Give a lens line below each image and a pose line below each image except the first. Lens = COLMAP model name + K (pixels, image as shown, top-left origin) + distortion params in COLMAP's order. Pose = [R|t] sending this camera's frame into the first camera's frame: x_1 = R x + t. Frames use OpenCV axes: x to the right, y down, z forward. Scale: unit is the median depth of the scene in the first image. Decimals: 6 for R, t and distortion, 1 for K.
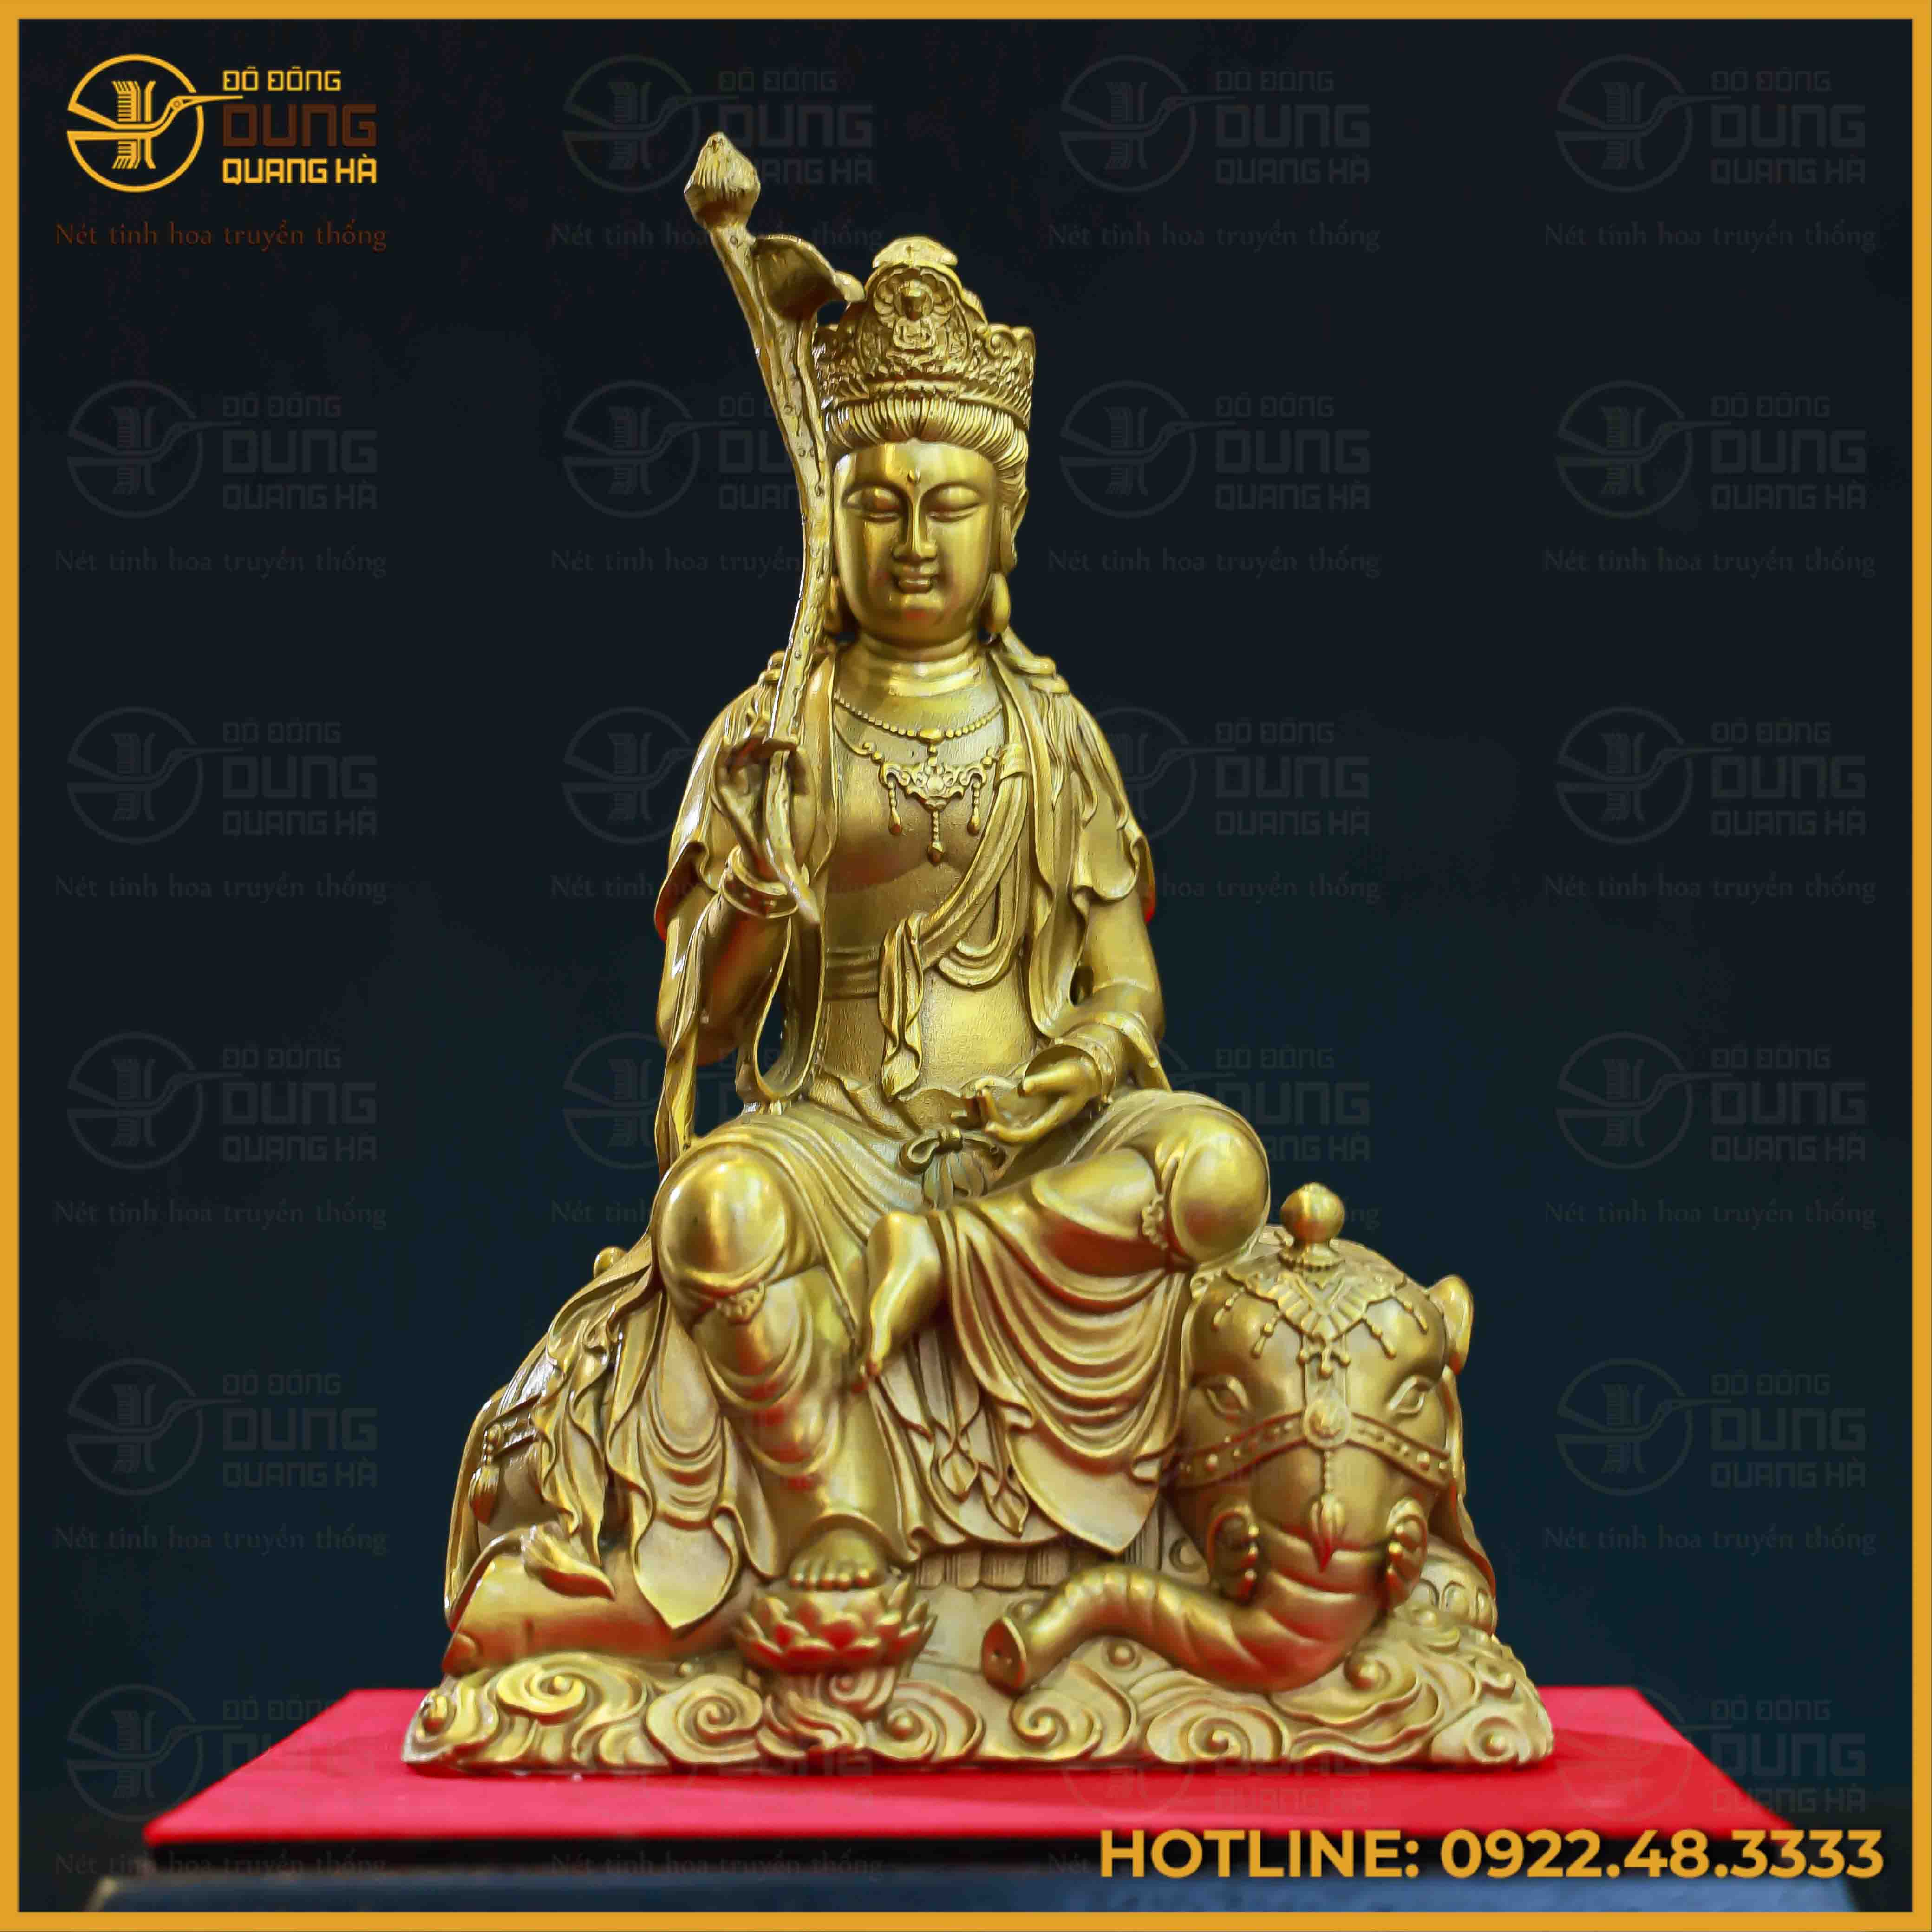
lens RADIAL K [[5857.2, 0, 966.0], [0, 5857.2, 966.0], [0, 0, 1]] dist [0.172078, 0.455617]
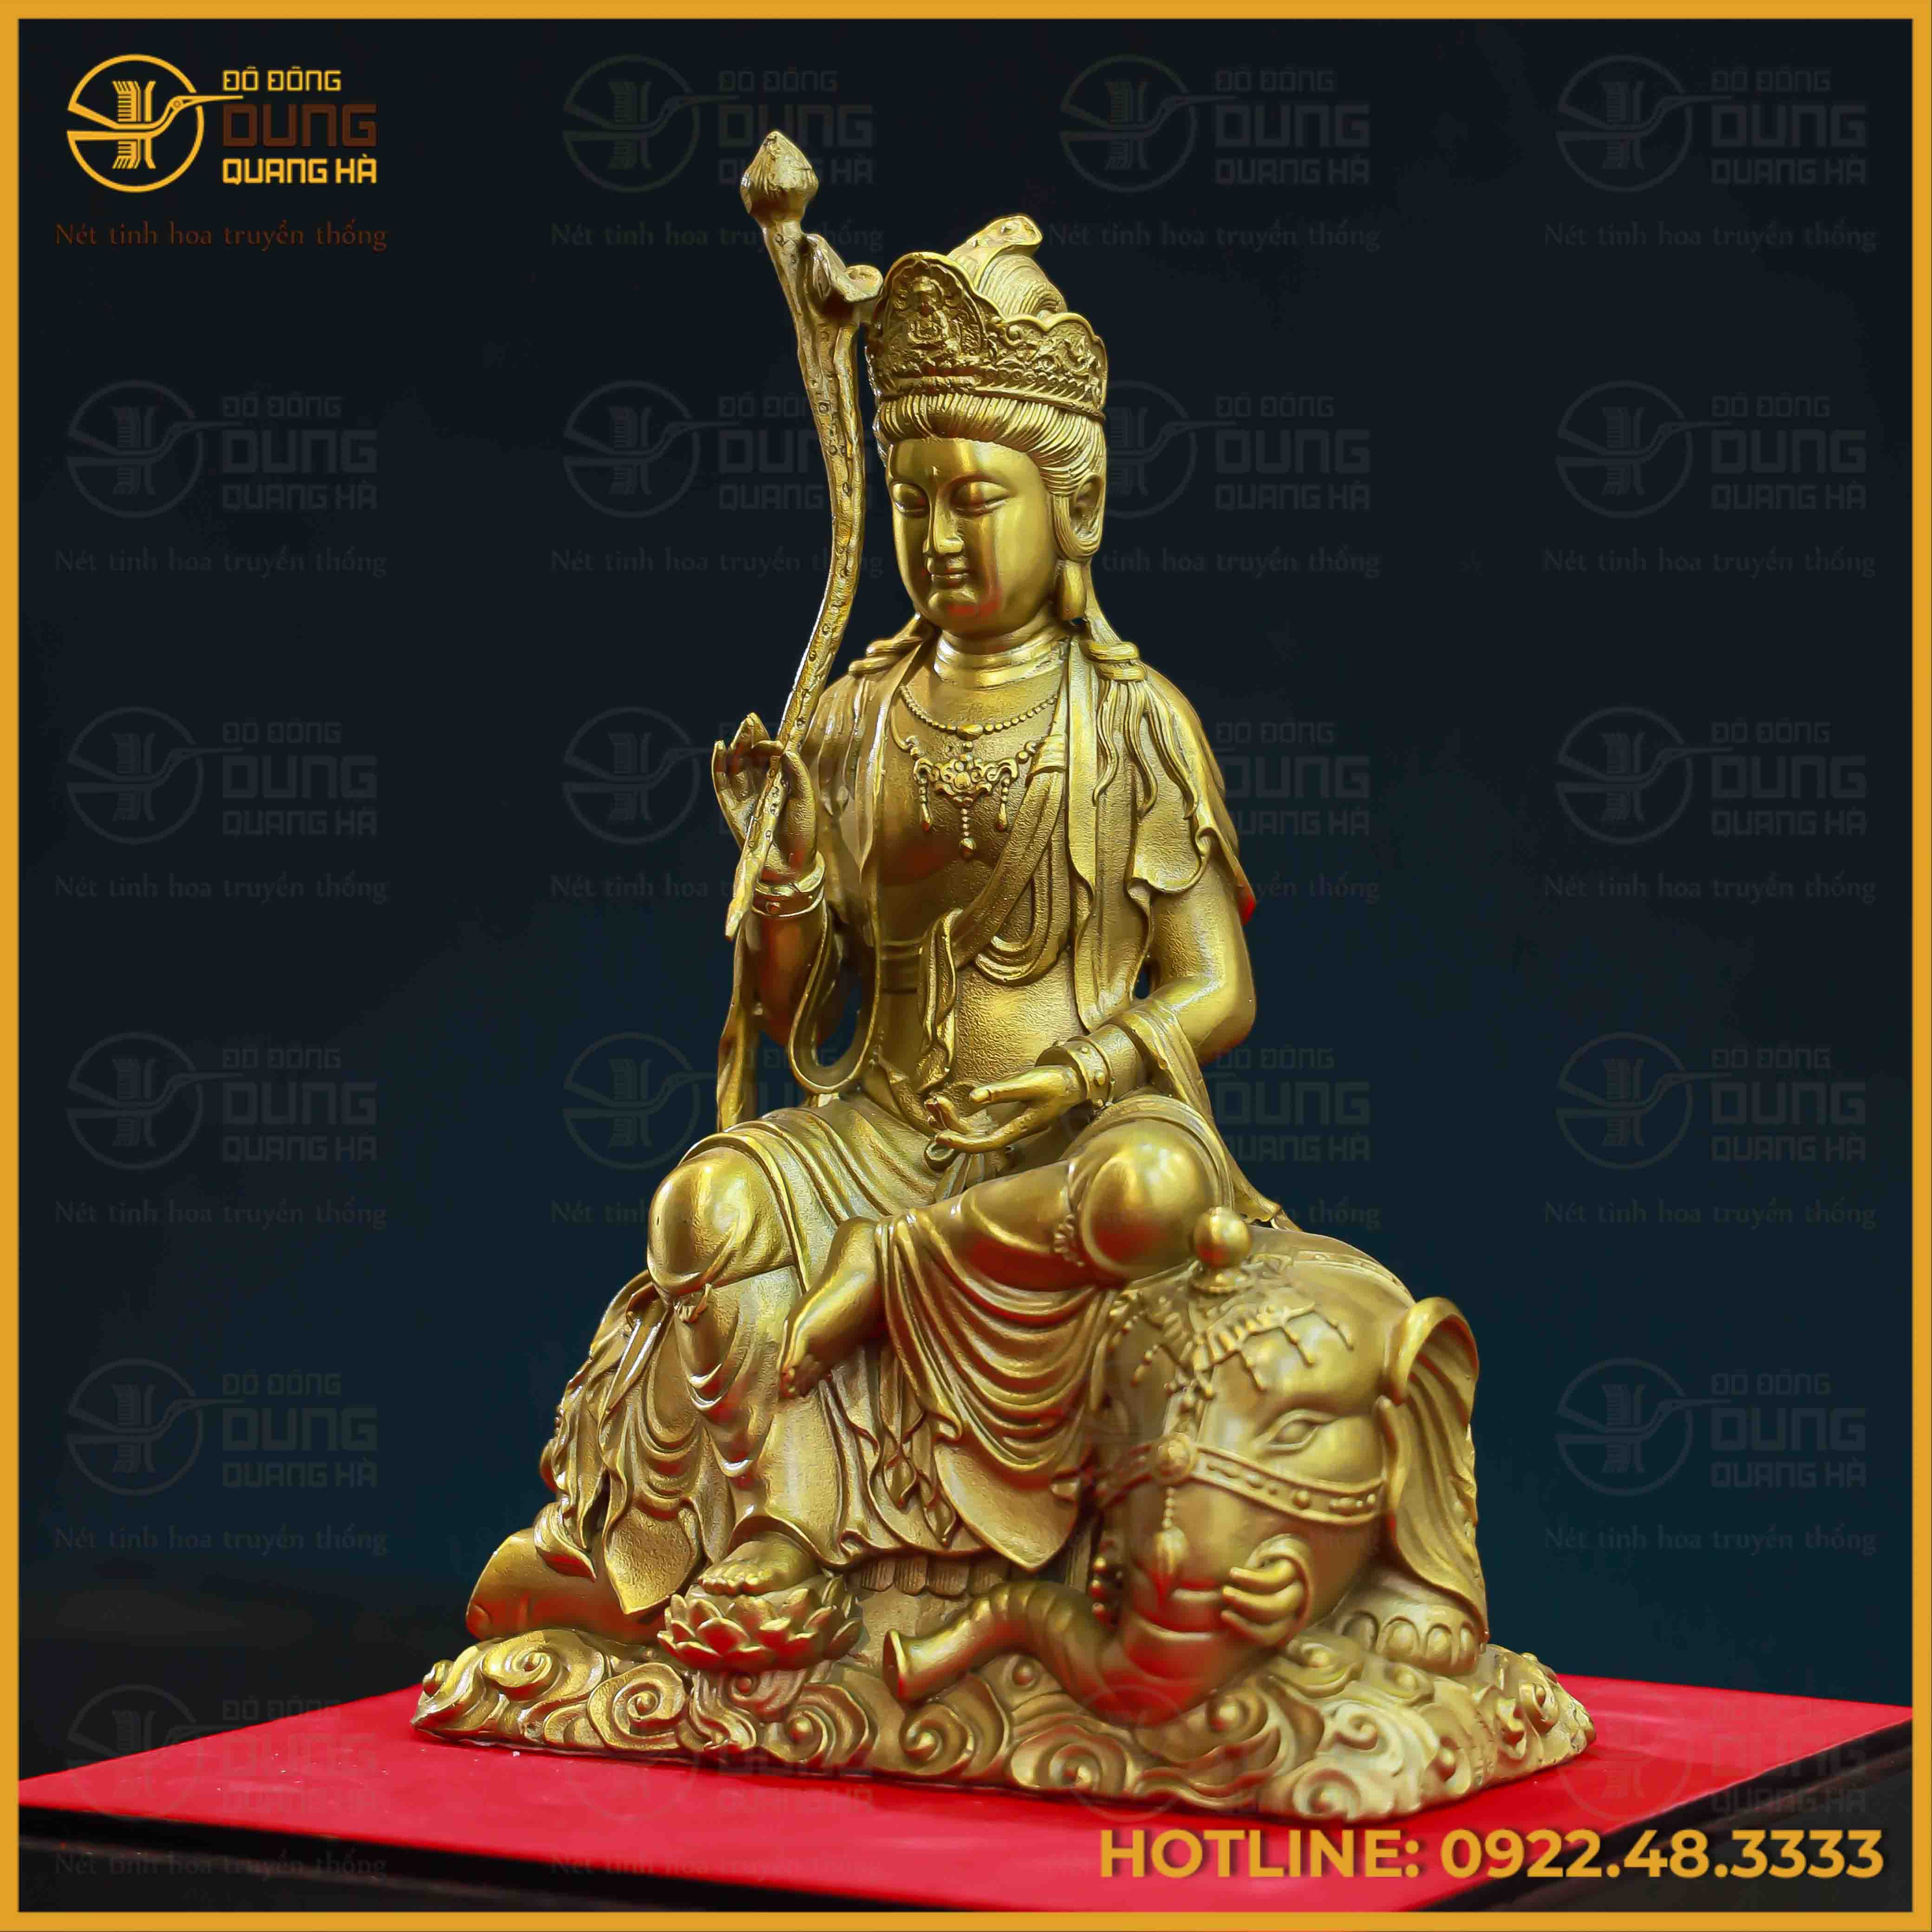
lens RADIAL K [[5857.2, 0, 966.0], [0, 5857.2, 966.0], [0, 0, 1]] dist [0.172078, 0.455617]
pose [[0.878857, 0.020810, -0.476631, 0.483682], [0.013537, 0.997558, 0.068516, -0.069762], [0.476893, -0.066668, 0.876430, 0.129225]]
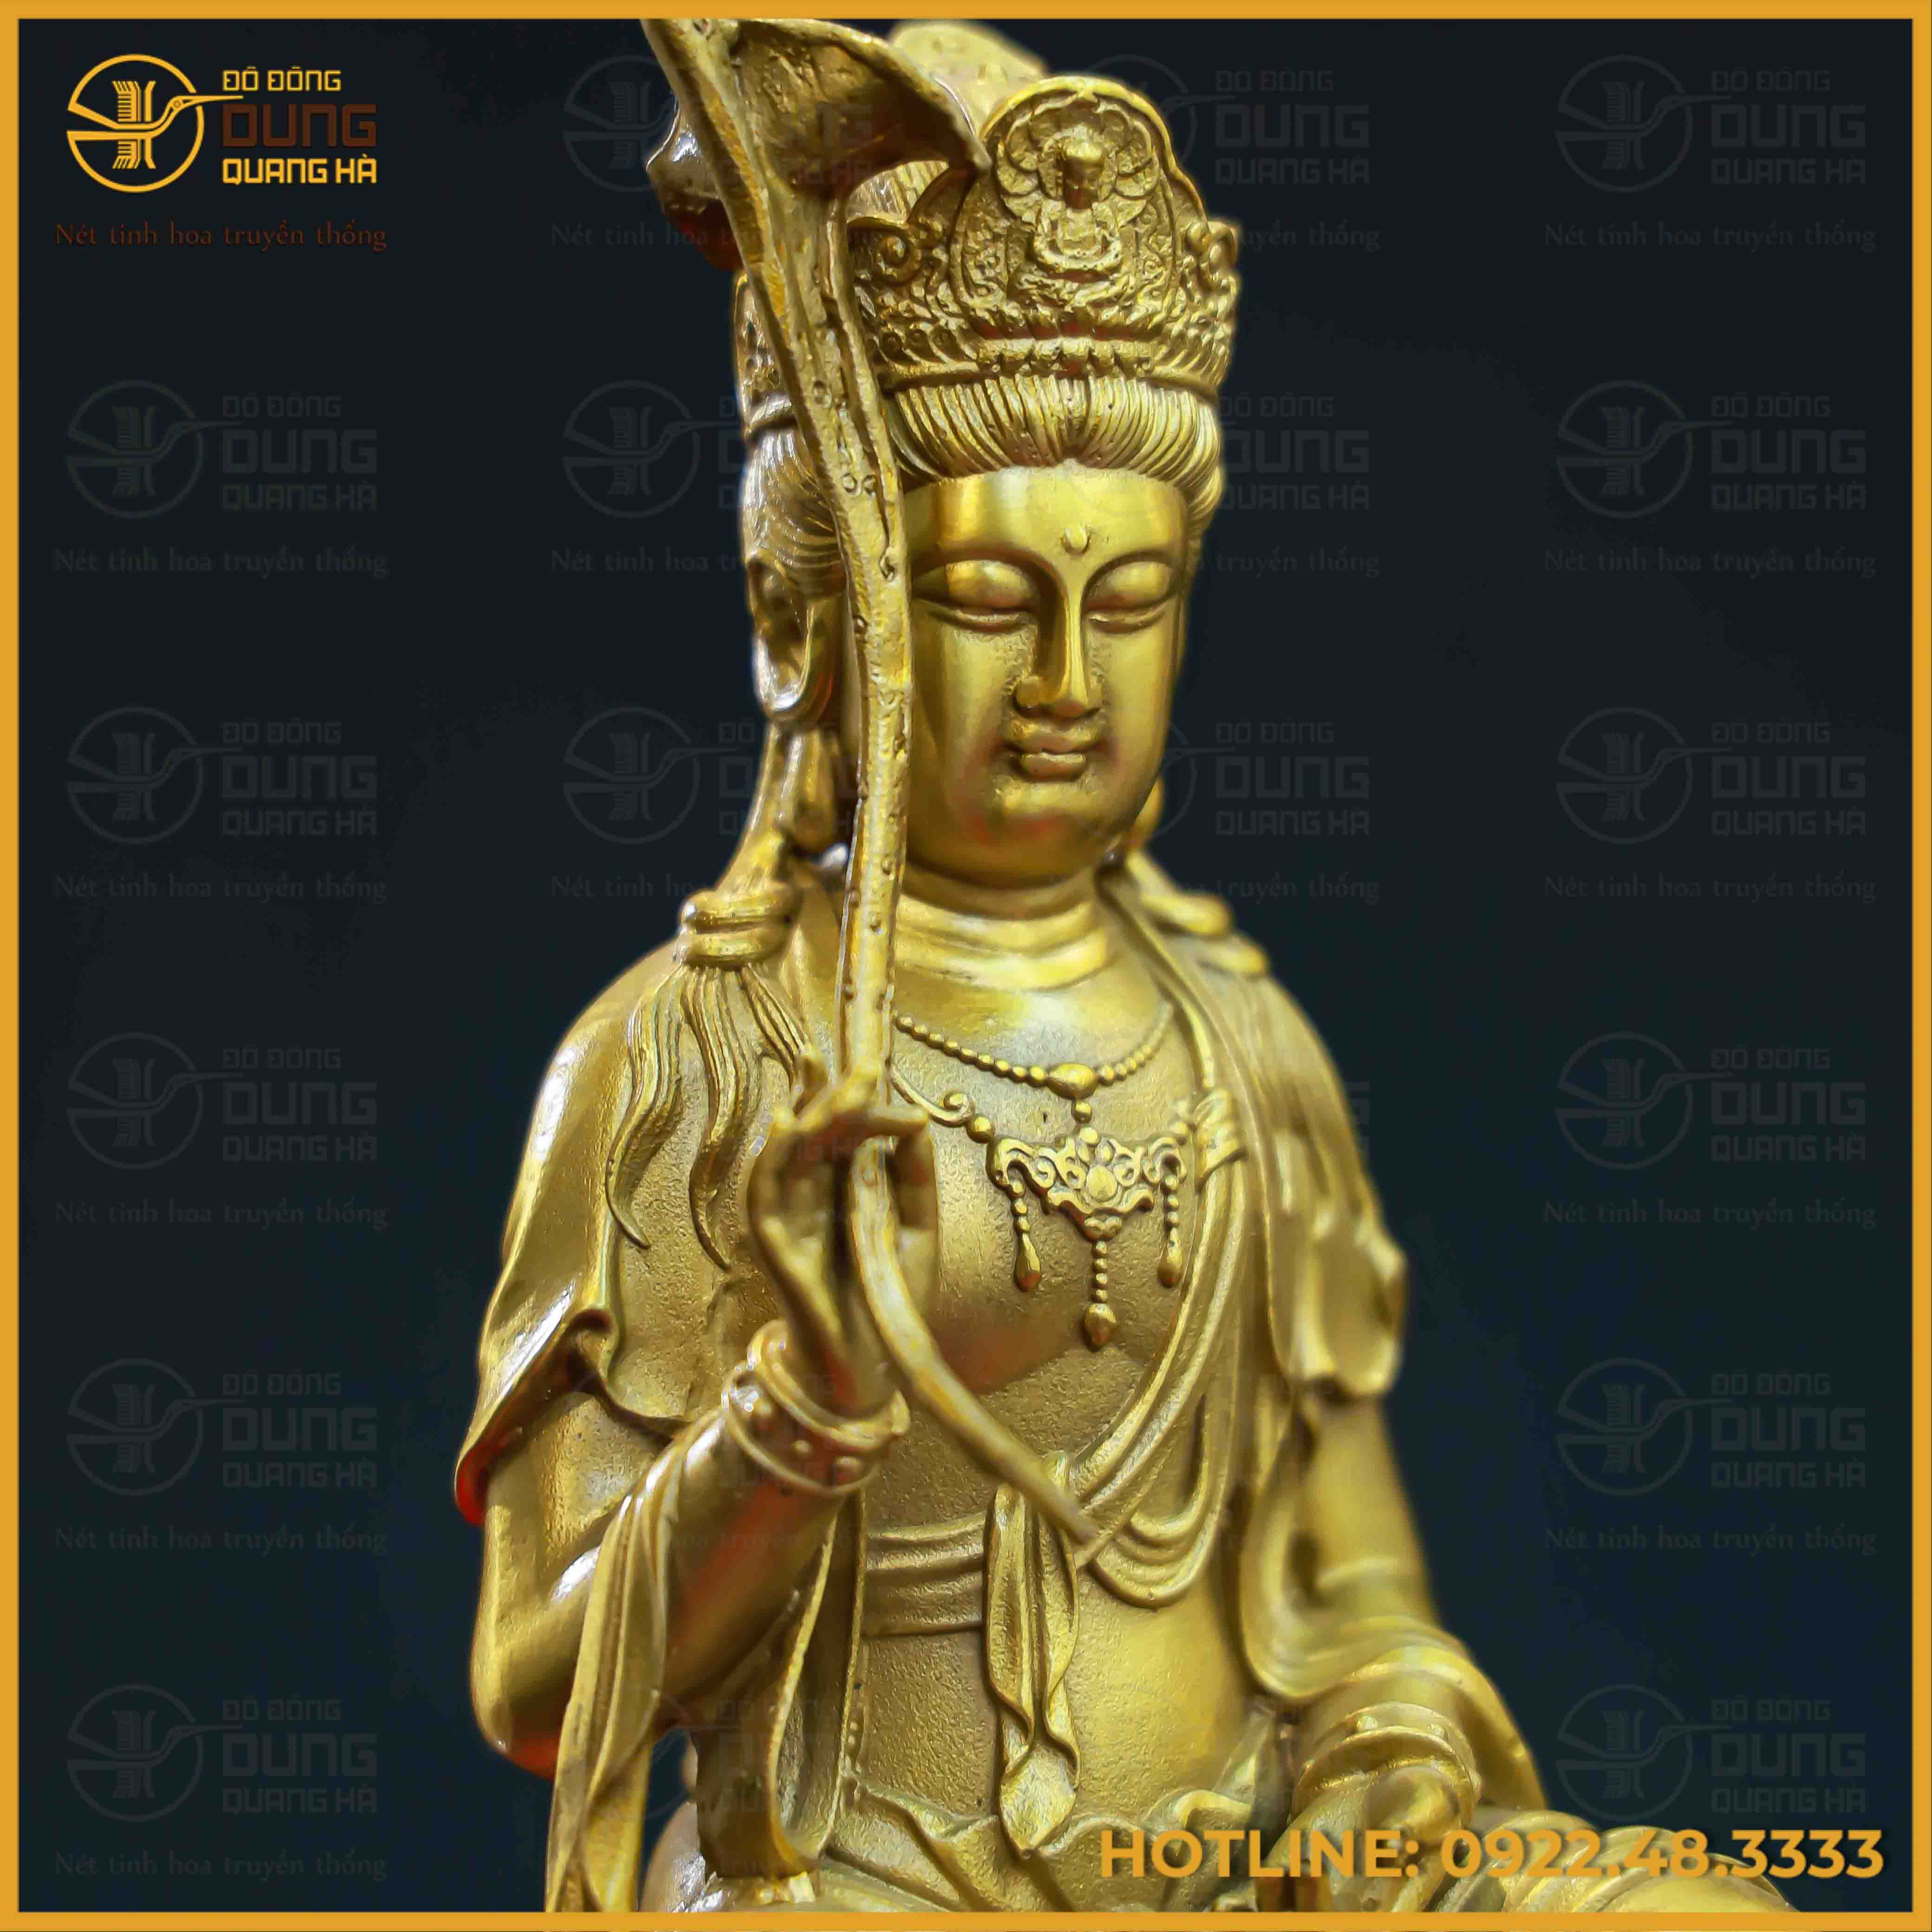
lens RADIAL K [[7437.8, 0, 966.0], [0, 7437.8, 966.0], [0, 0, 1]] dist [0.300669, 2.396732]
pose [[0.937902, -0.005239, 0.346862, -0.231622], [-0.000596, 0.999860, 0.016715, -0.060506], [-0.346901, -0.015884, 0.937767, 0.449128]]
